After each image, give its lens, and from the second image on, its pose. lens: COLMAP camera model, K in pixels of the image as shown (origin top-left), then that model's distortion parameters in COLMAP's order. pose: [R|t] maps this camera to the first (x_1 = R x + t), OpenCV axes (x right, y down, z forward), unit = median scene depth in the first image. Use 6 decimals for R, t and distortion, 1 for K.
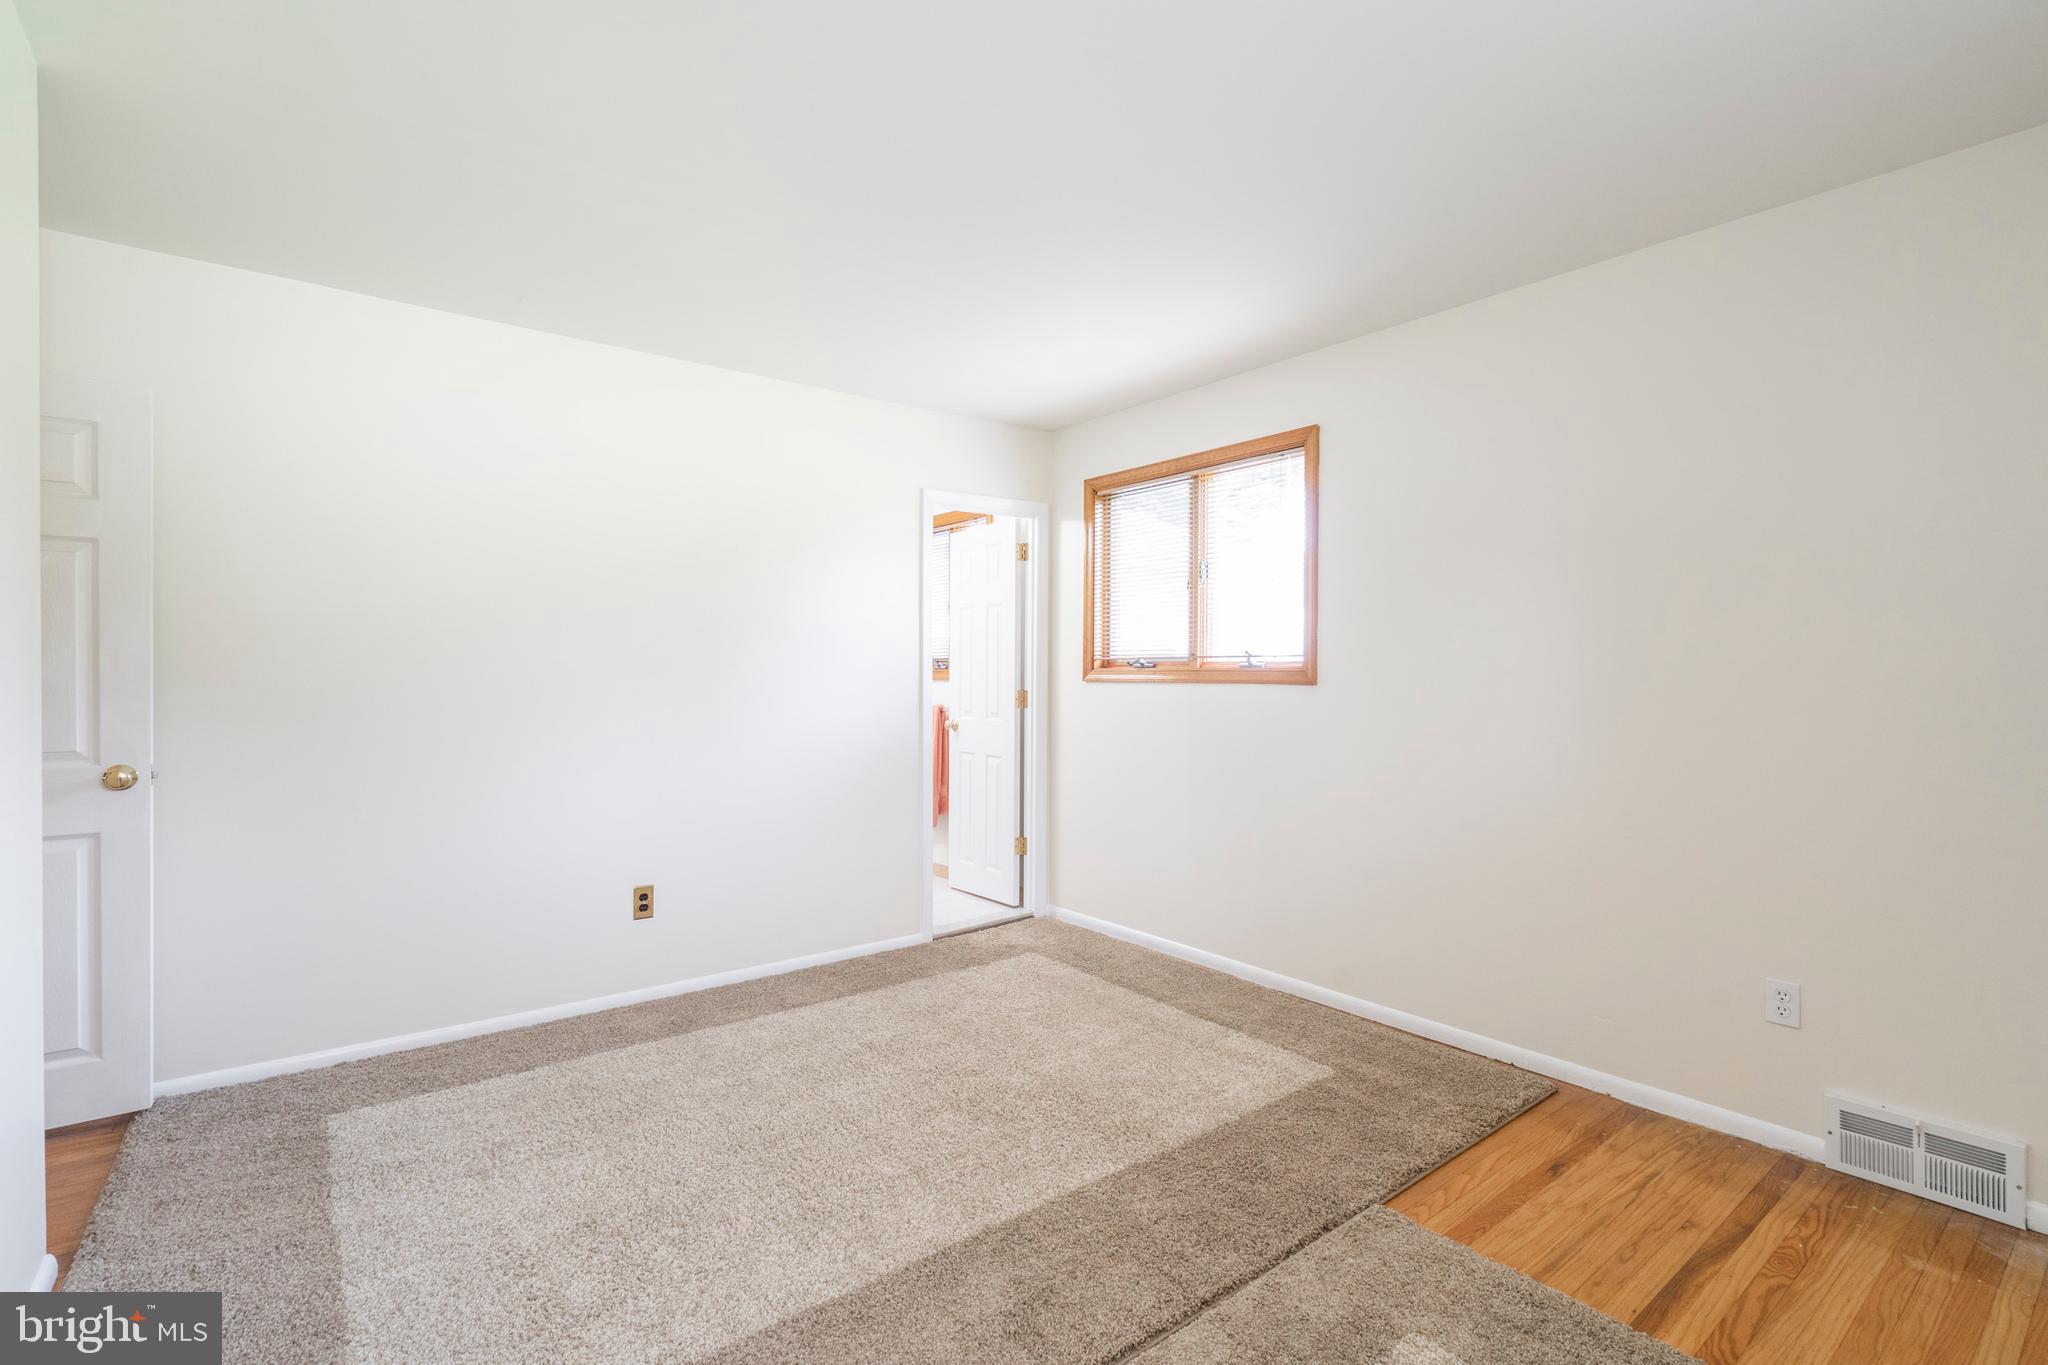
lens RADIAL K [[938.3, 0, 1017.3], [0, 938.3, 674.5], [0, 0, 1]] dist [-0.001086, 0.001059]
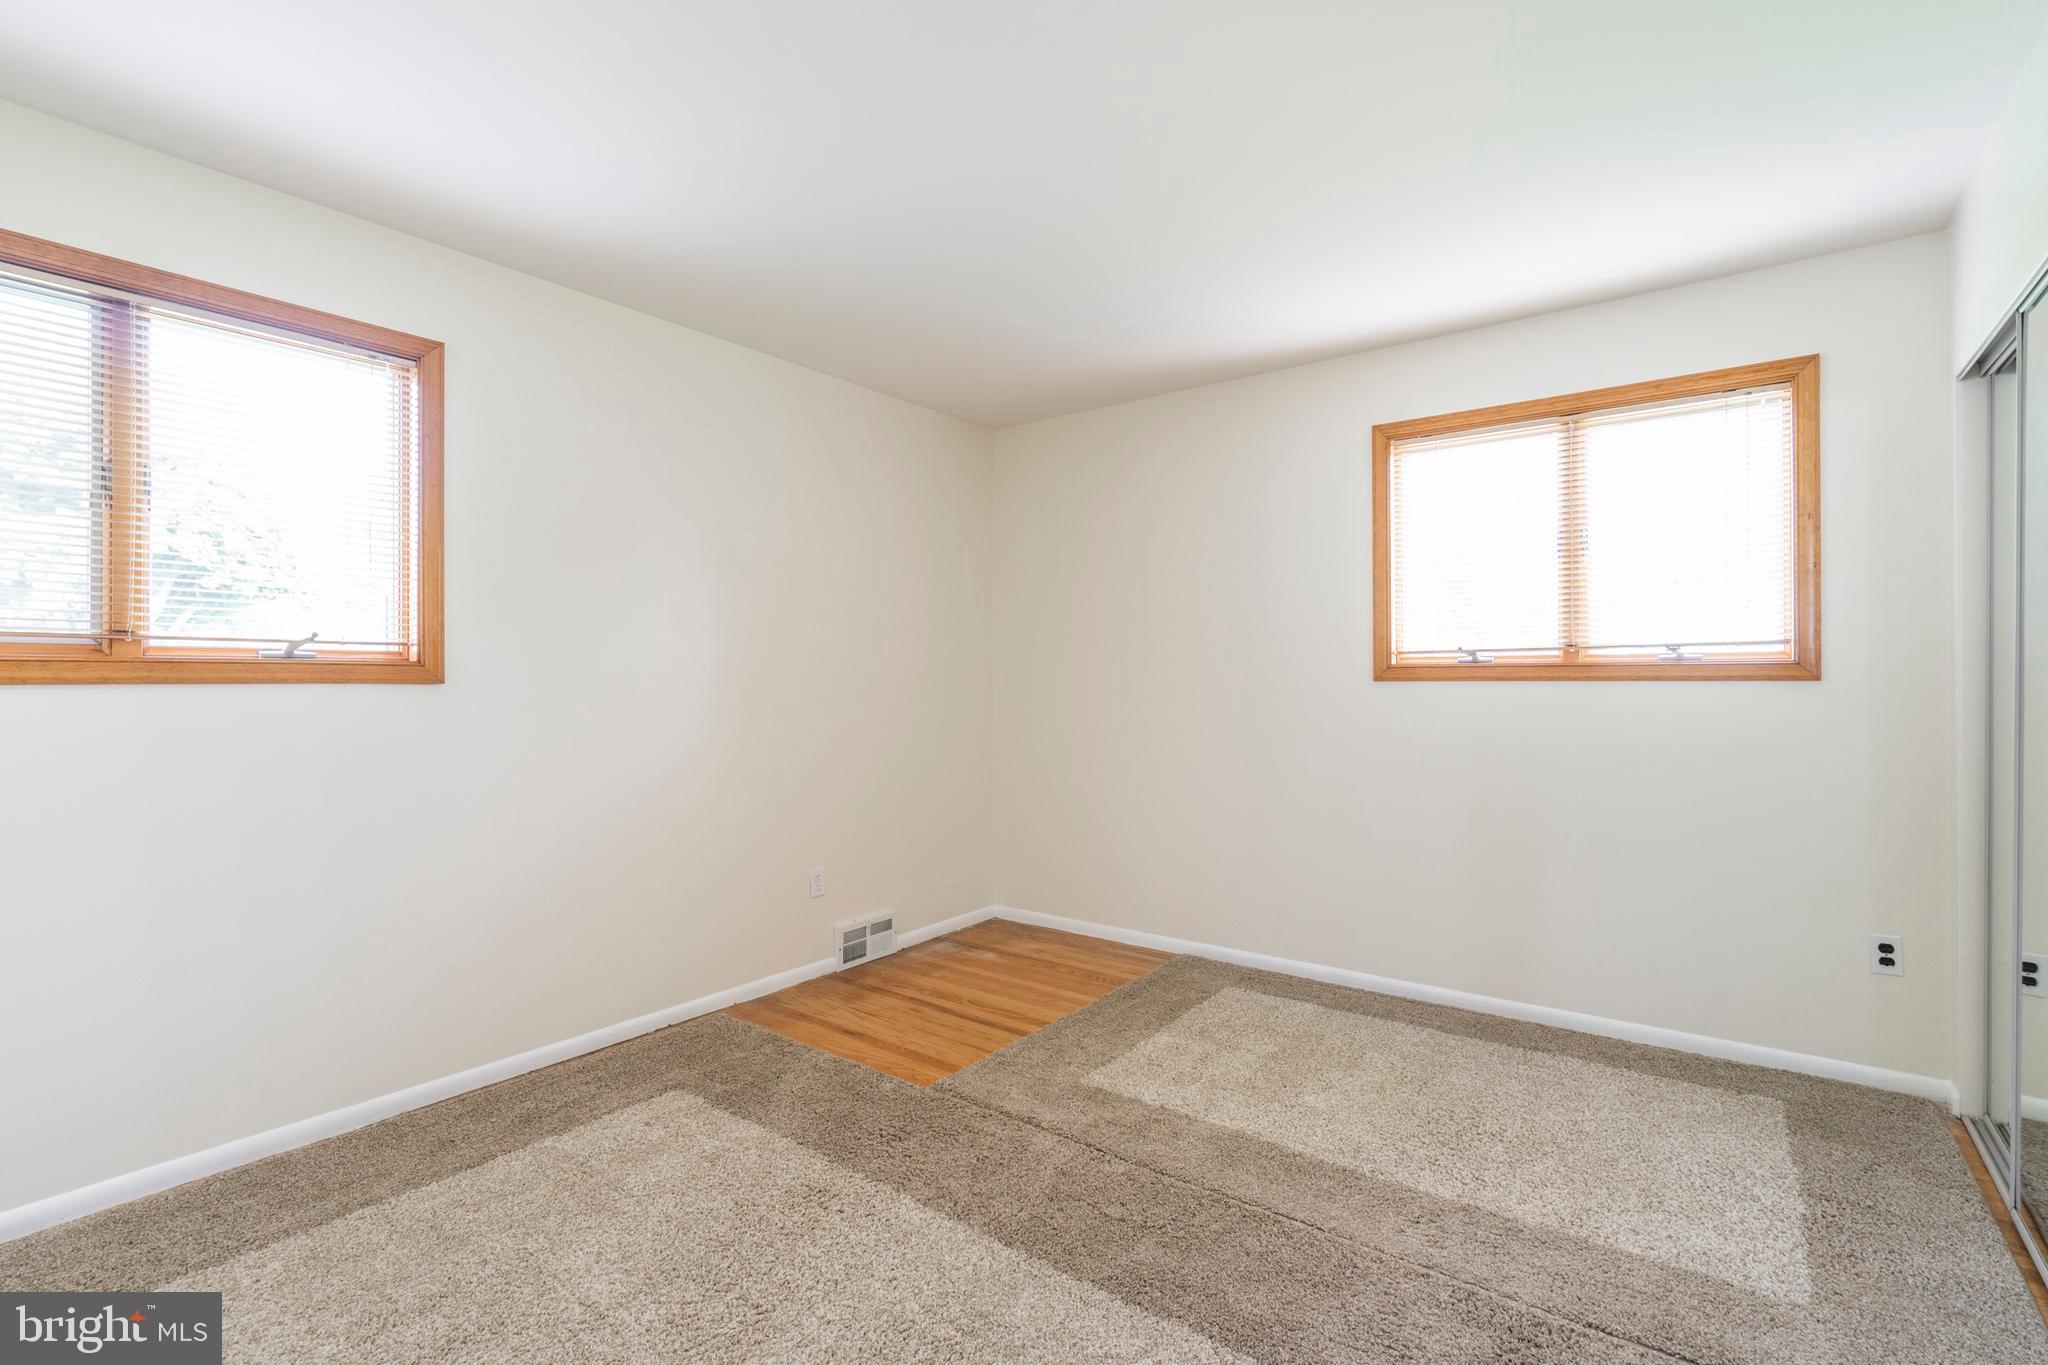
lens RADIAL K [[938.3, 0, 1017.3], [0, 938.3, 674.5], [0, 0, 1]] dist [-0.001086, 0.001059]
pose [[-0.247812, 0.005605, 0.968792, -0.786451], [0.007479, 0.999965, -0.003872, 0.015255], [-0.968779, 0.006286, -0.247845, 1.077053]]
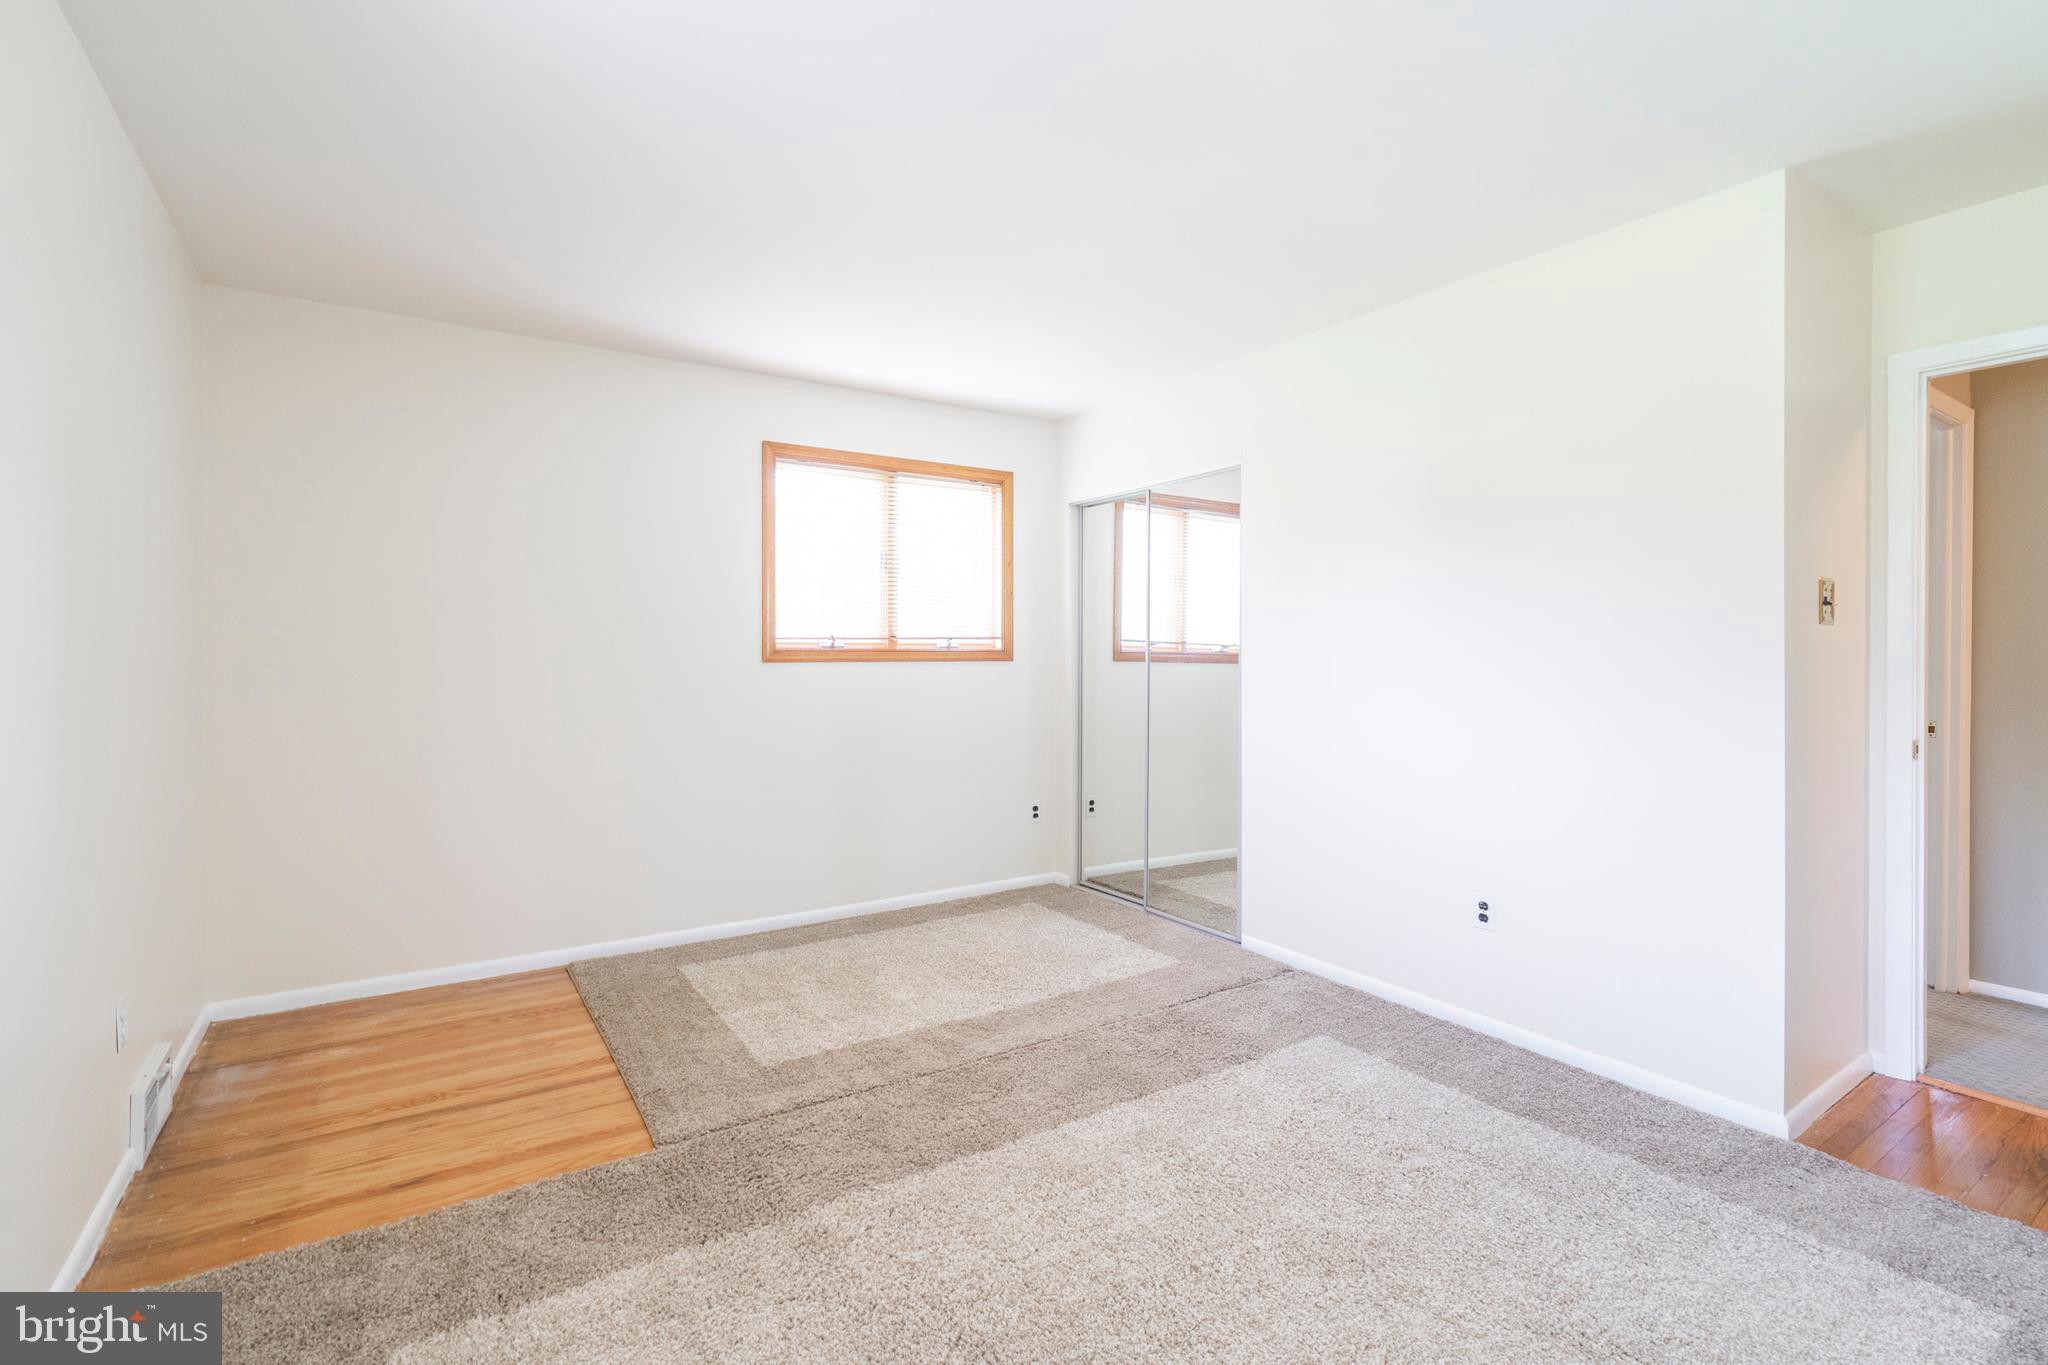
lens RADIAL K [[938.3, 0, 1017.3], [0, 938.3, 674.5], [0, 0, 1]] dist [-0.001086, 0.001059]
pose [[-0.996482, -0.000325, 0.083803, -0.095295], [0.001687, 0.999712, 0.023945, 0.005161], [-0.083786, 0.024002, -0.996195, 1.819966]]
